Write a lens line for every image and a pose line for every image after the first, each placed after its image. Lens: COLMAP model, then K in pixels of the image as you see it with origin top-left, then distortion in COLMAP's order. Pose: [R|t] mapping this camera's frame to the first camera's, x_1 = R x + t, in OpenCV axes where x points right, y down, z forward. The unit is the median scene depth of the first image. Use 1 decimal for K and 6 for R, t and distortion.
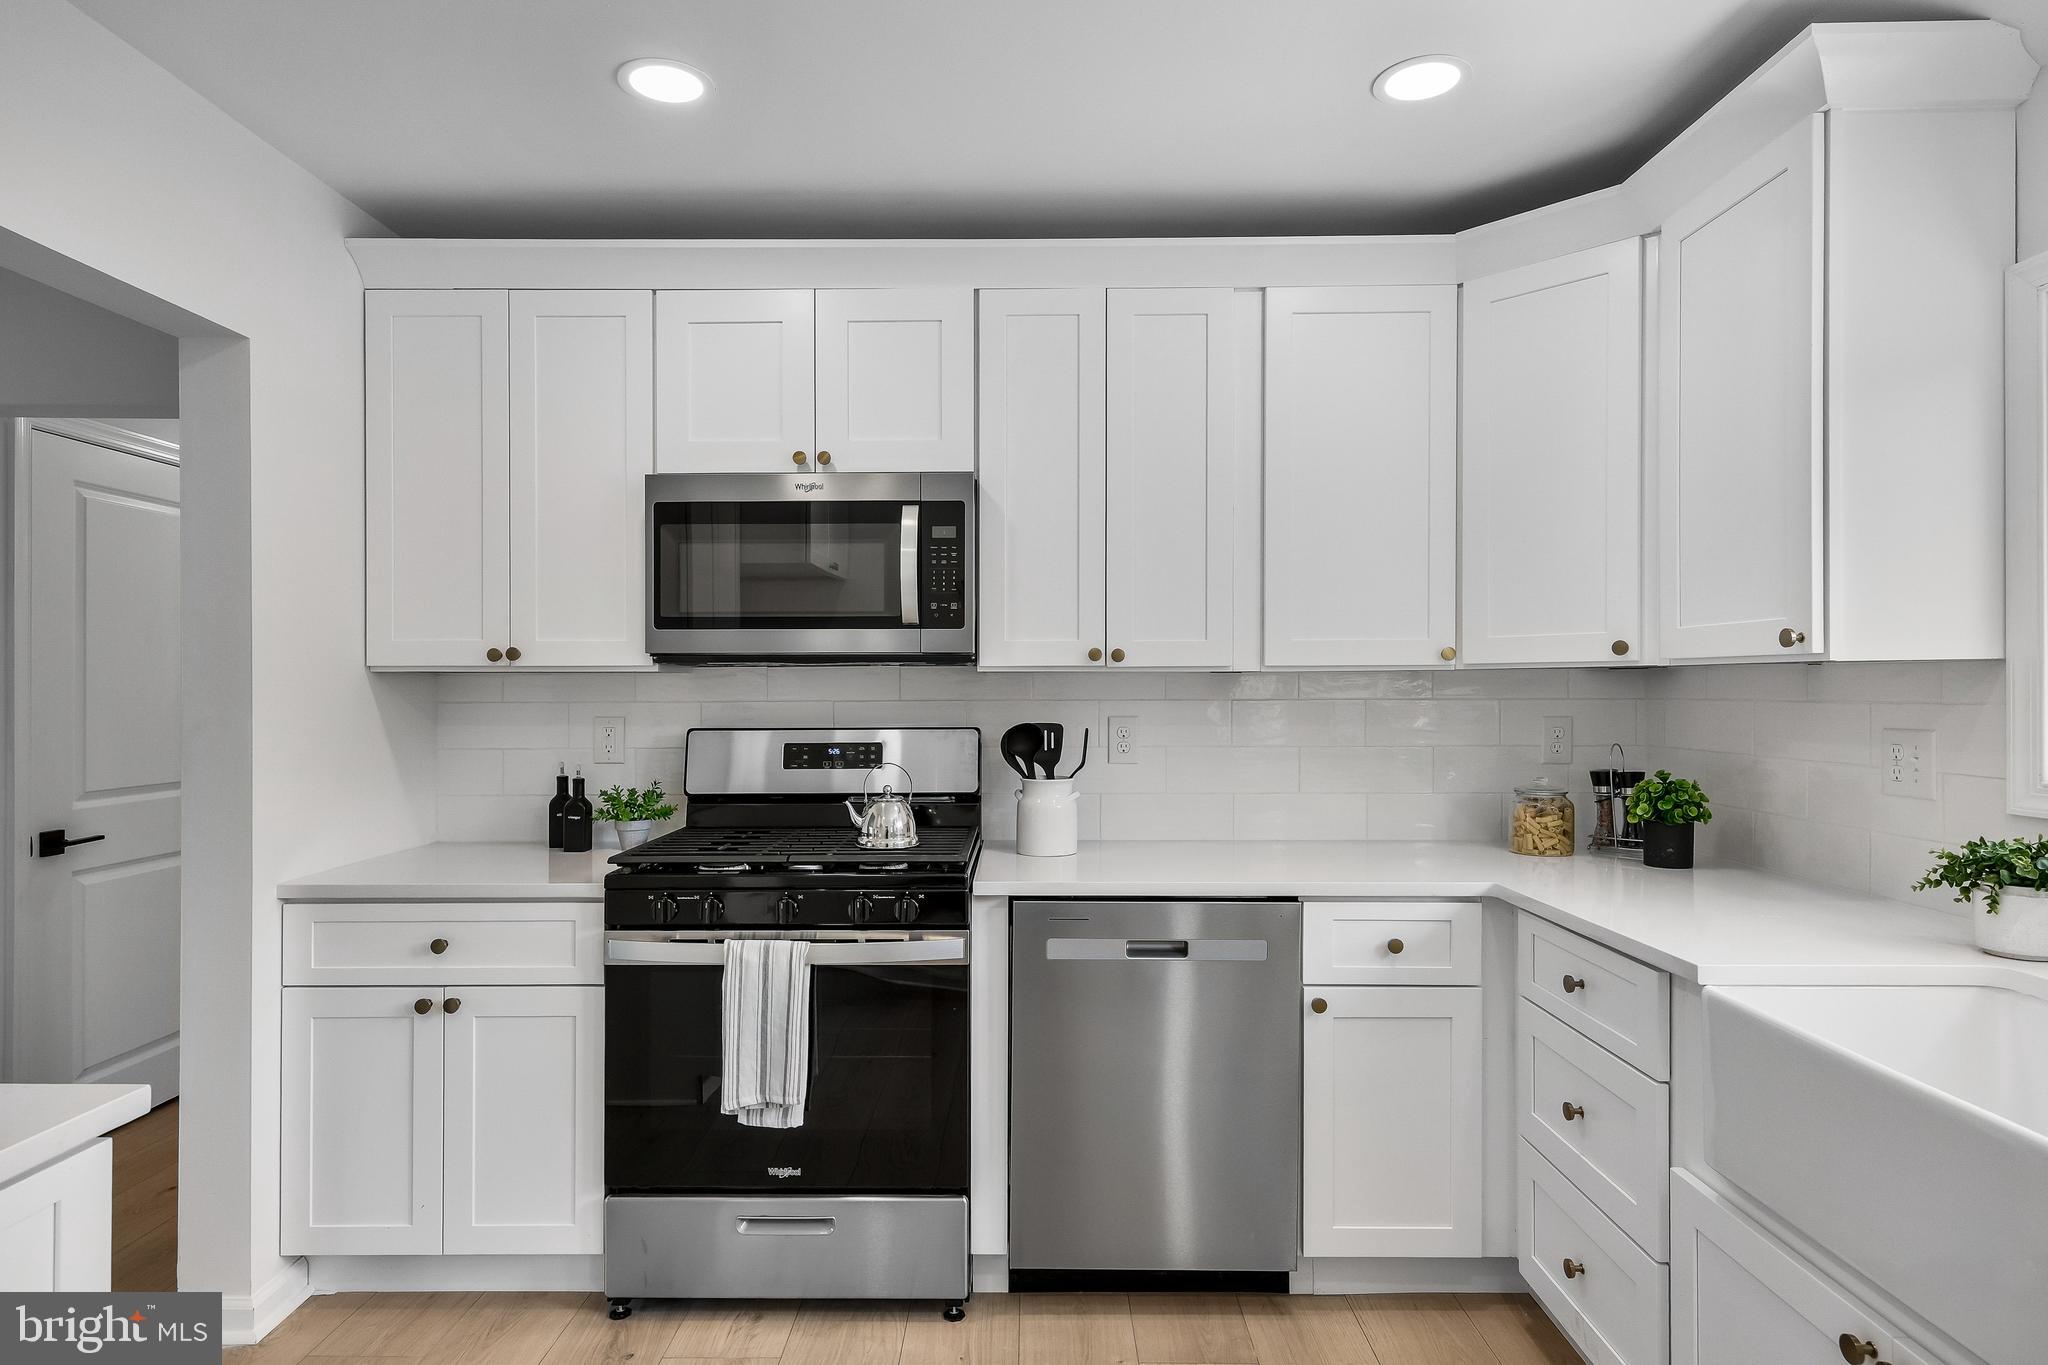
lens RADIAL K [[1157.6, 0, 1022.1], [0, 1157.6, 679.8], [0, 0, 1]] dist [0.018134, -0.000244]
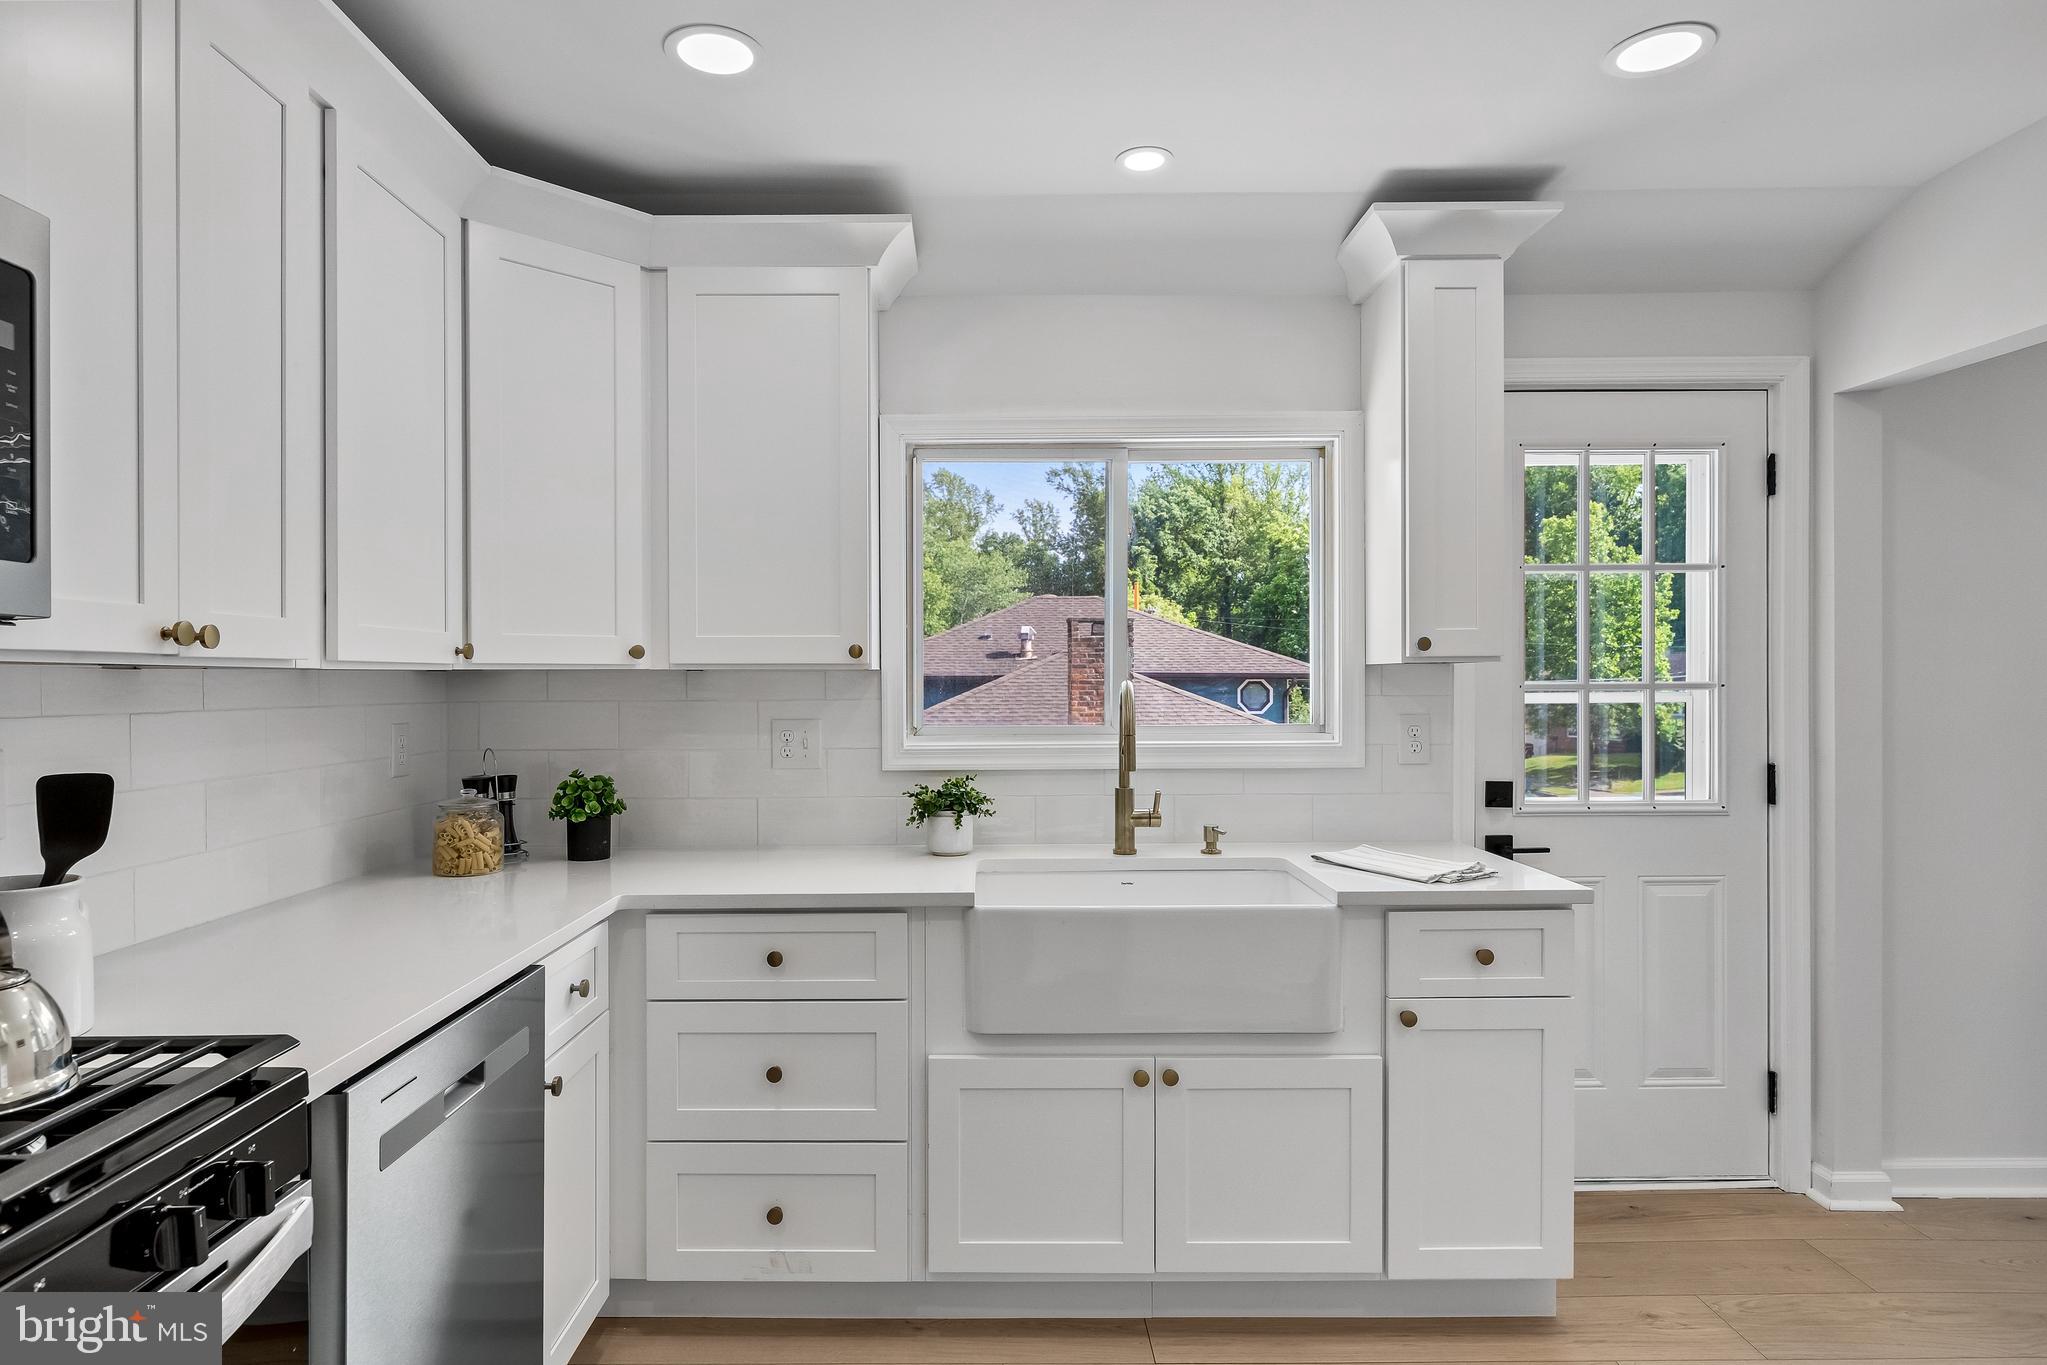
lens RADIAL K [[1174.5, 0, 990.3], [0, 1174.5, 677.2], [0, 0, 1]] dist [0.001598, -0.000334]
pose [[-0.021591, 0.007734, 0.999737, -0.530207], [-0.002761, 0.999966, -0.007795, 0.002507], [-0.999763, -0.002928, -0.021569, 0.672820]]
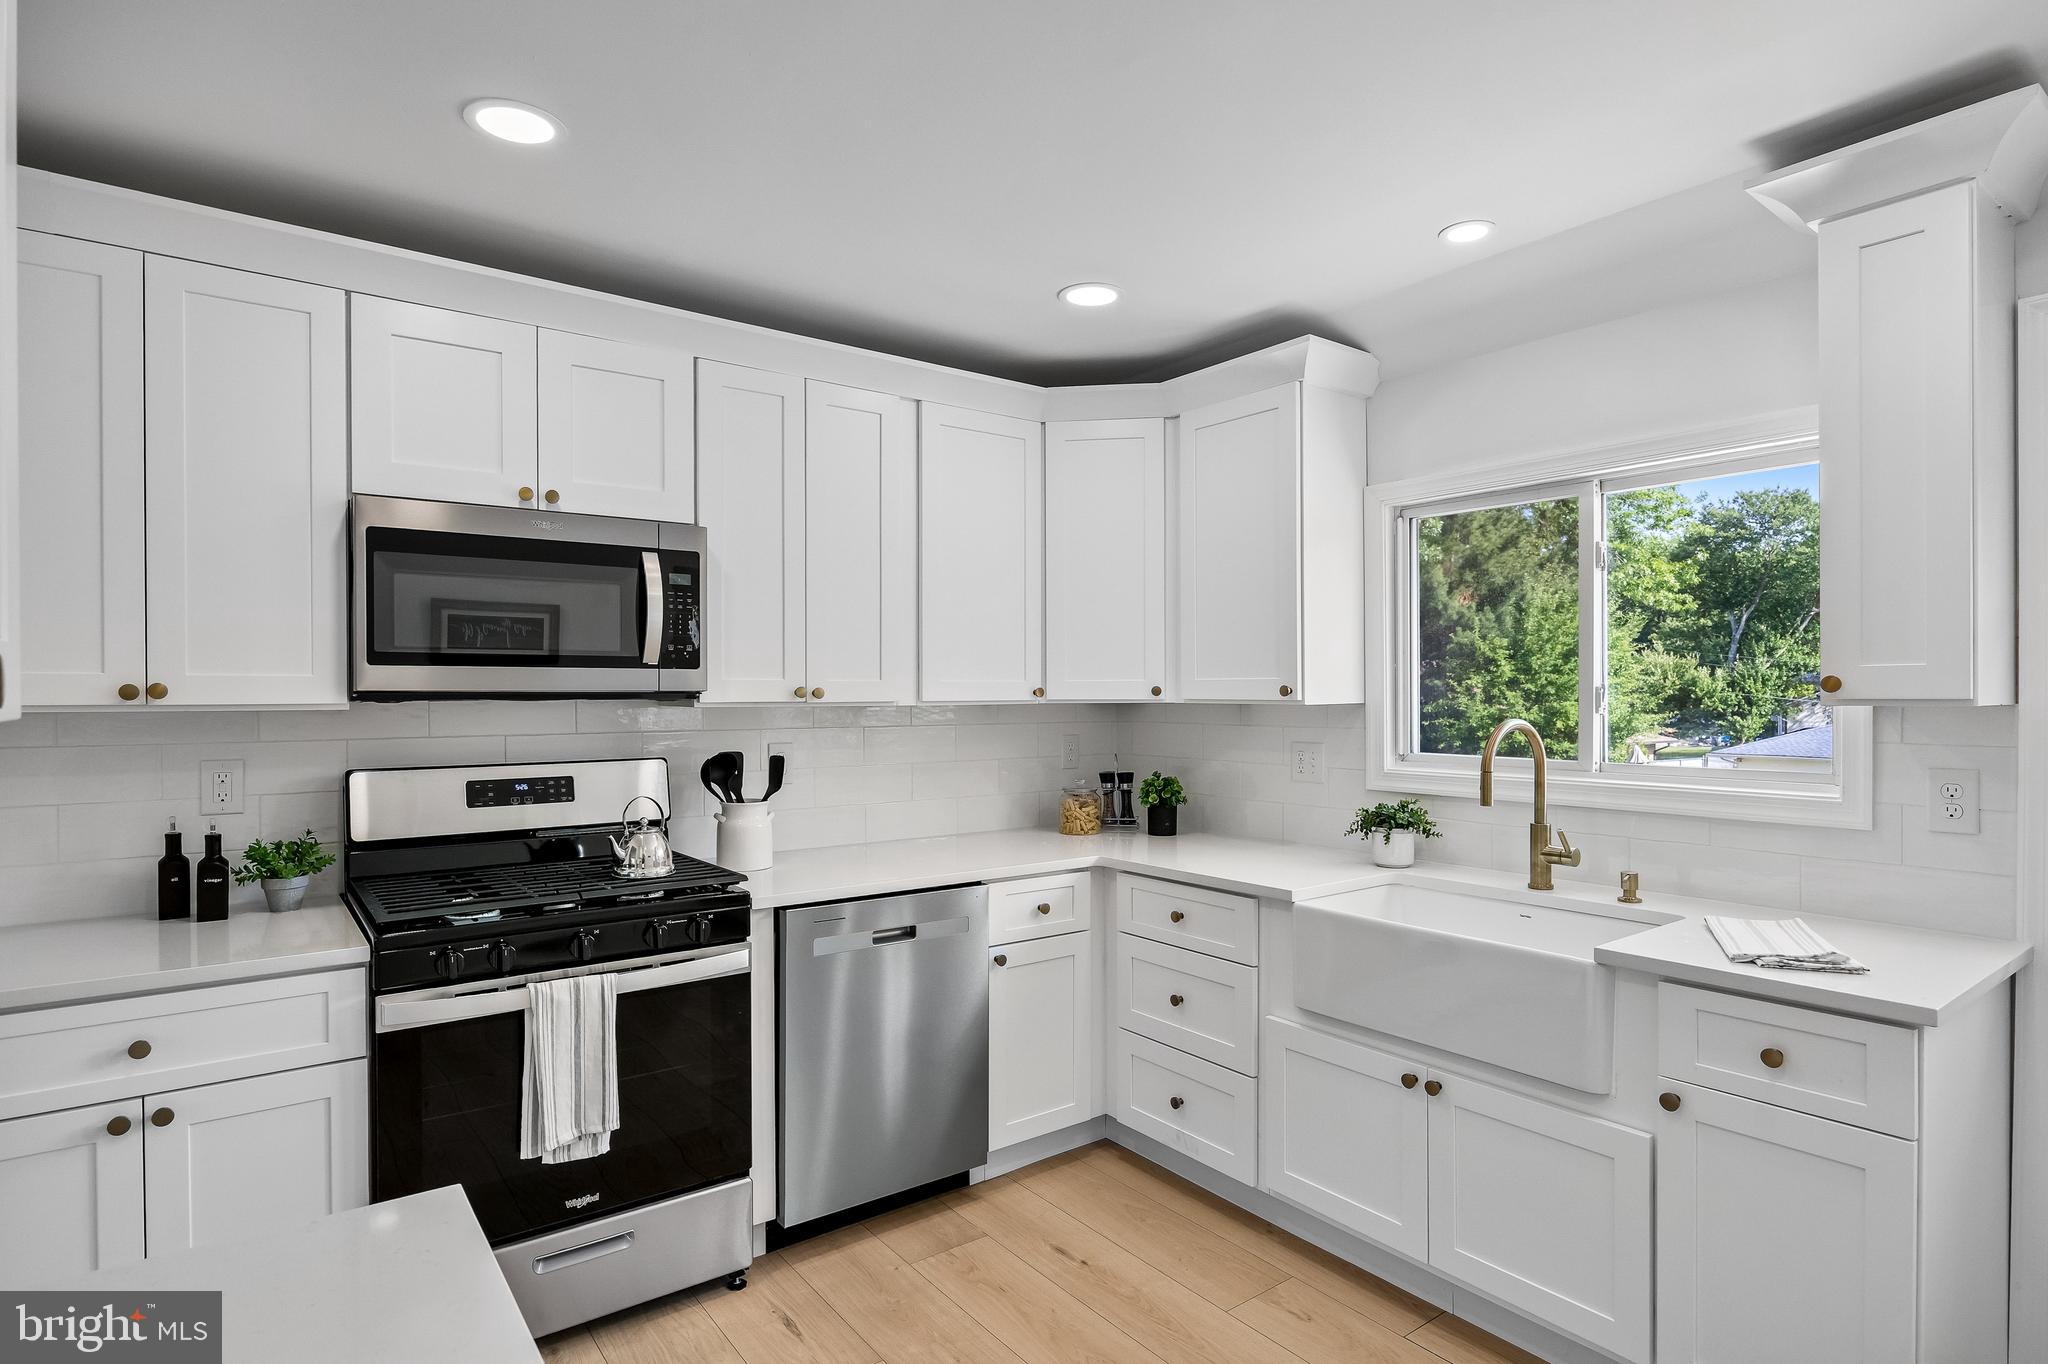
lens RADIAL K [[1083.1, 0, 1024.0], [0, 1083.1, 682.0], [0, 0, 1]] dist [-0.002408, 0.000386]
pose [[0.788334, 0.006924, 0.615208, -0.456258], [-0.005711, 0.999976, -0.003937, -0.031141], [-0.615221, -0.000410, 0.788355, 0.006657]]
